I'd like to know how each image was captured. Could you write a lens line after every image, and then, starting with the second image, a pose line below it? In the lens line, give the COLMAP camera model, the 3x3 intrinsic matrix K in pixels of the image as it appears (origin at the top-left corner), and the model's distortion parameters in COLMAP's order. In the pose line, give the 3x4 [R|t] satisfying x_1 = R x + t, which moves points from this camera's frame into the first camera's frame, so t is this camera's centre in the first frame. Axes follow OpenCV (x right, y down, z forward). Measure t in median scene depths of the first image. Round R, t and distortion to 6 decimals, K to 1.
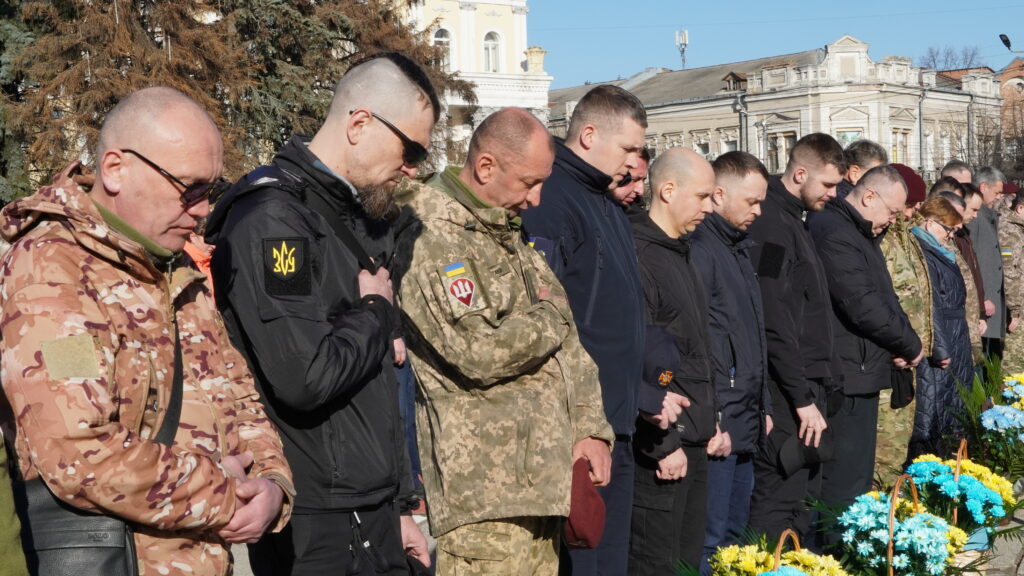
lens RADIAL K [[1873.9, 0, 512.0], [0, 1873.9, 288.0], [0, 0, 1]] dist [0.030043, -0.019046]
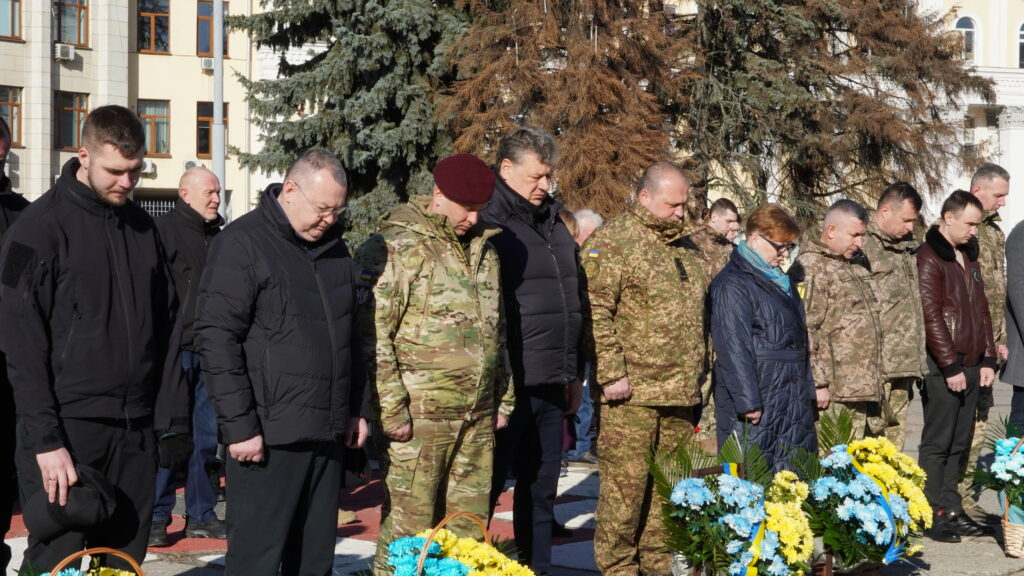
lens RADIAL K [[1962.1, 0, 512.0], [0, 1962.1, 288.0], [0, 0, 1]] dist [0.061663, 0.092169]
pose [[0.931694, 0.047141, -0.360171, 0.107738], [-0.049242, 0.998781, 0.003344, -0.003035], [0.359890, 0.014620, 0.932880, 0.051329]]
